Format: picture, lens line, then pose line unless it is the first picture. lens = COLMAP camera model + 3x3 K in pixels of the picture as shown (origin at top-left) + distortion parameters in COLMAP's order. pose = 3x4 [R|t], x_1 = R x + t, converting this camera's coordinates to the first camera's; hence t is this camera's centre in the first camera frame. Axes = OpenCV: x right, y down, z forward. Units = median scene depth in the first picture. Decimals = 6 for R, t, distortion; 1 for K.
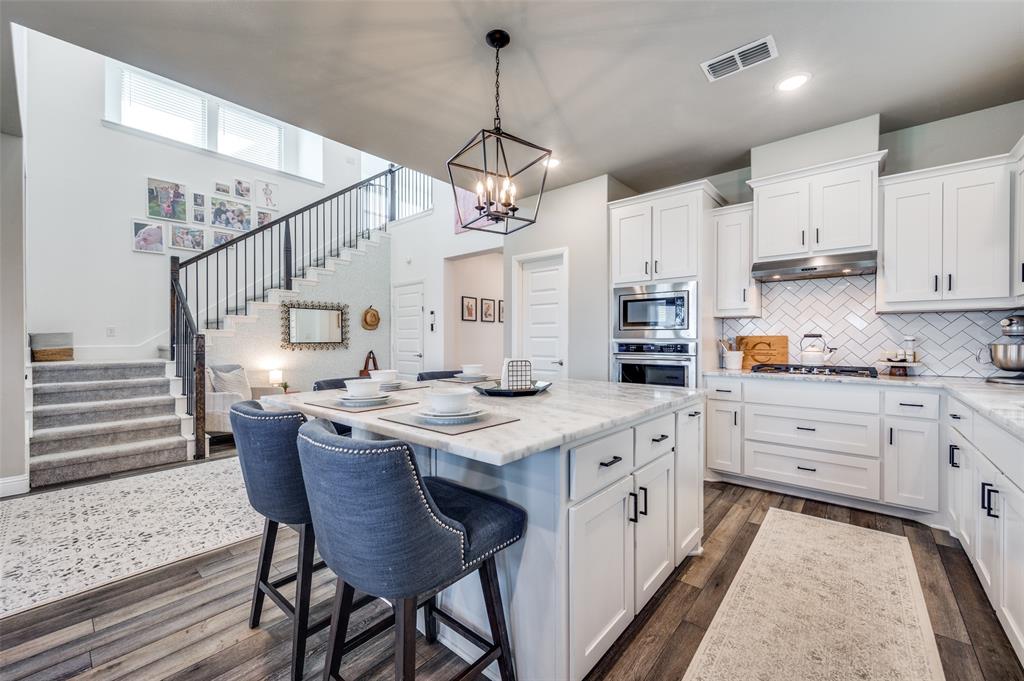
lens RADIAL K [[406.1, 0, 516.1], [0, 406.1, 343.6], [0, 0, 1]] dist [-0.000408, -0.000074]
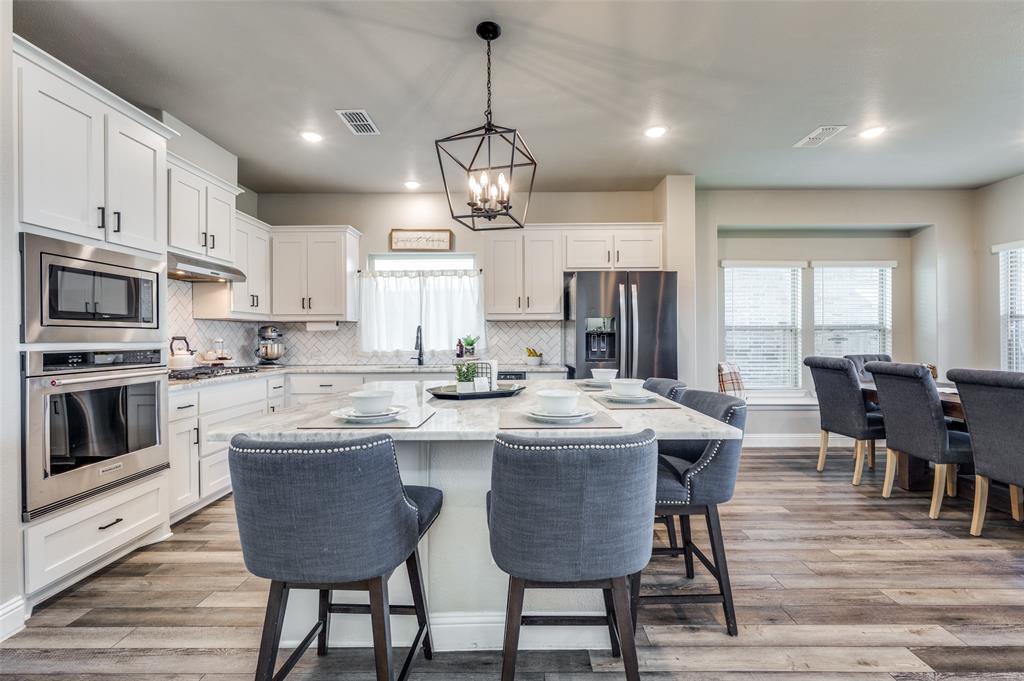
lens RADIAL K [[433.9, 0, 514.4], [0, 433.9, 338.1], [0, 0, 1]] dist [0.001960, 0.000074]
pose [[-0.646518, 0.001539, 0.762897, -0.410558], [0.014018, 0.999853, 0.009863, -0.013465], [-0.762770, 0.017071, -0.646445, 0.769829]]
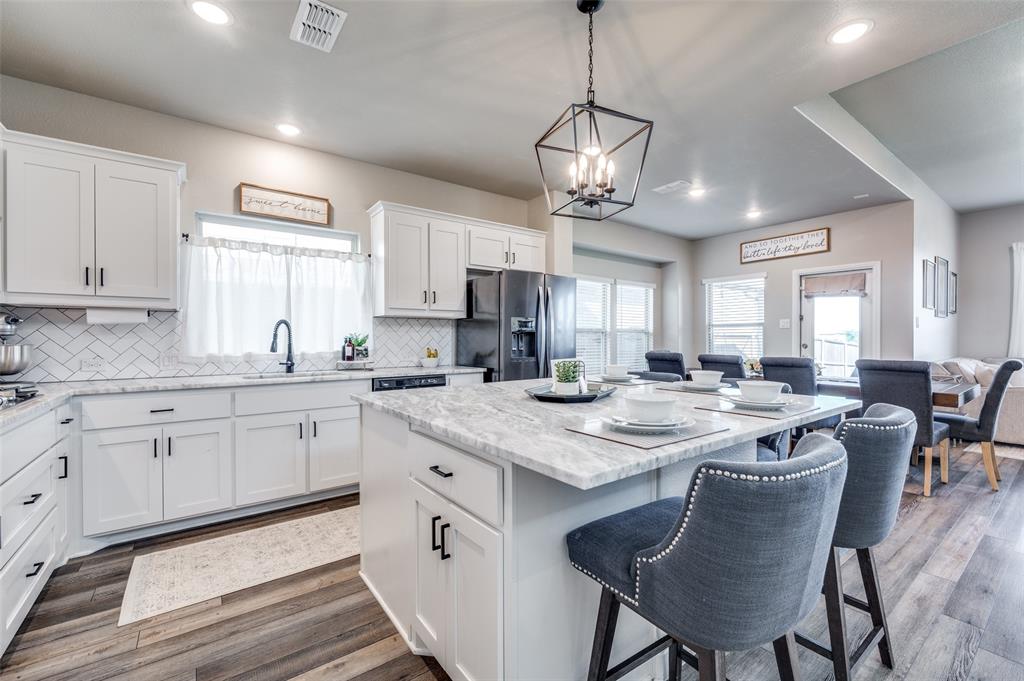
lens RADIAL K [[433.9, 0, 514.4], [0, 433.9, 338.1], [0, 0, 1]] dist [0.001960, 0.000074]
pose [[-0.975992, 0.003551, 0.217777, -0.041618], [0.005539, 0.999948, 0.008520, -0.008148], [-0.217735, 0.009522, -0.975961, 0.937760]]
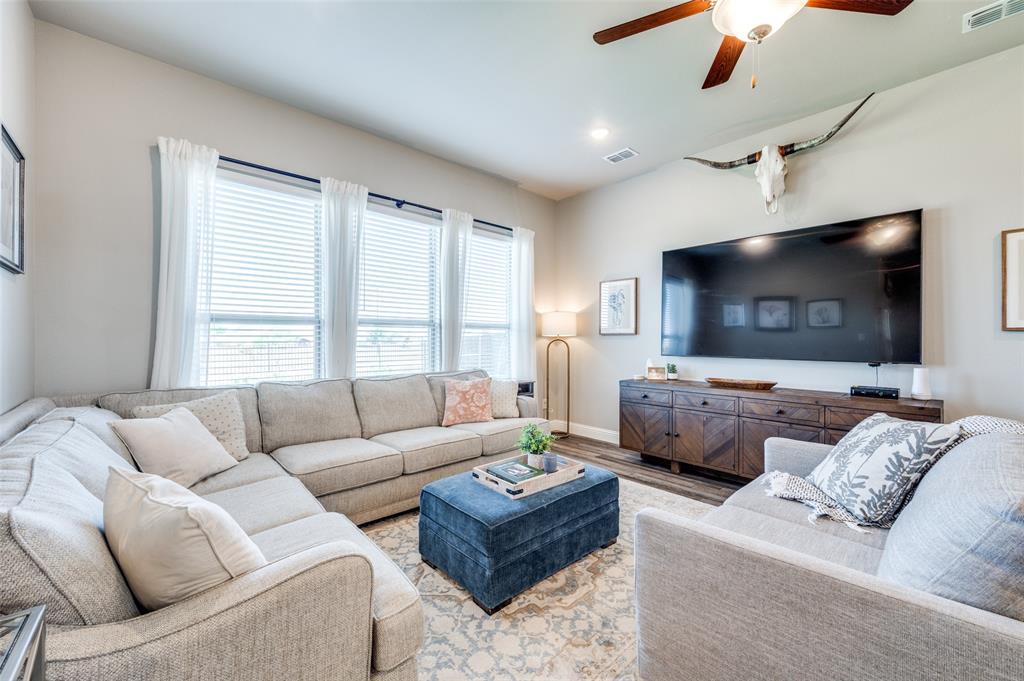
lens RADIAL K [[403.8, 0, 516.0], [0, 403.8, 339.5], [0, 0, 1]] dist [0.000864, 0.000019]
pose [[-0.122063, 0.002877, -0.992518, -0.762068], [-0.011936, 0.999919, 0.004367, -0.004150], [0.992451, 0.012380, -0.122019, -0.161929]]
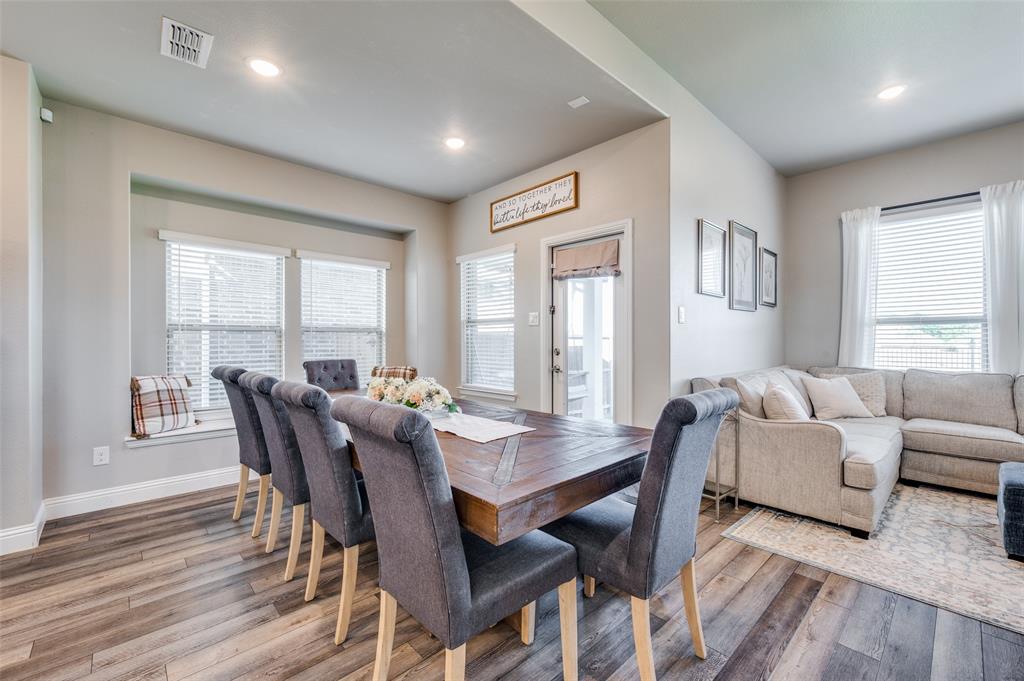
lens RADIAL K [[423.0, 0, 512.7], [0, 423.0, 337.9], [0, 0, 1]] dist [-0.001035, -0.000077]
pose [[-0.993851, 0.002782, 0.110692, -0.617024], [0.003669, 0.999963, 0.007813, -0.003734], [-0.110666, 0.008171, -0.993824, 0.330419]]
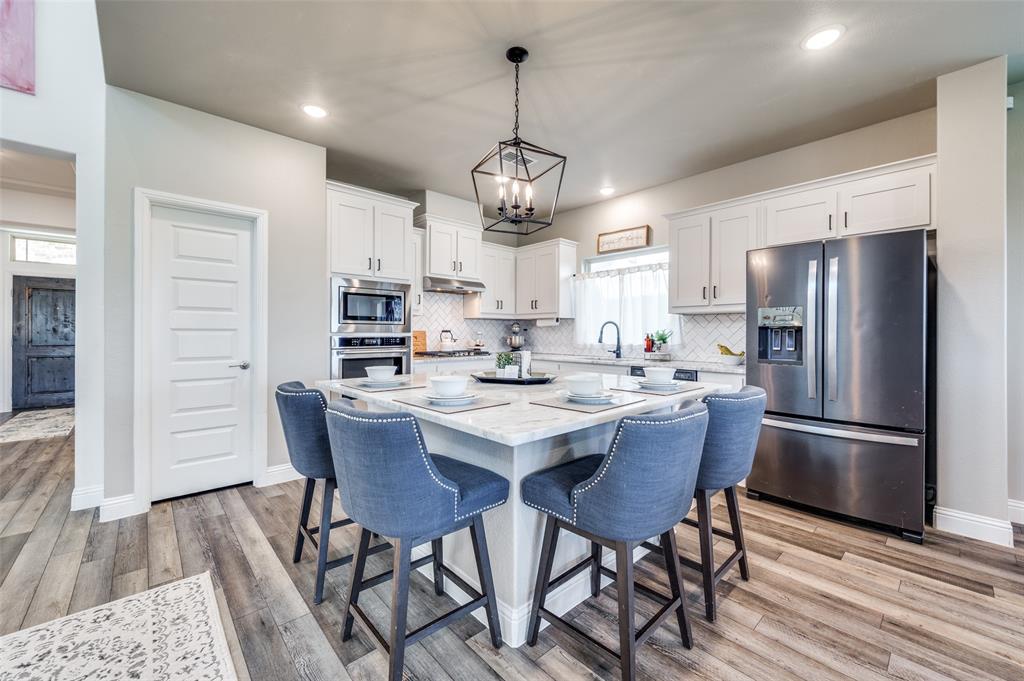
lens RADIAL K [[405.1, 0, 514.7], [0, 405.1, 333.5], [0, 0, 1]] dist [-0.000399, -0.000051]
pose [[0.118226, 0.000626, 0.992987, -0.524319], [0.008071, 0.999966, -0.001591, -0.004694], [-0.992954, 0.008203, 0.118217, 0.416389]]
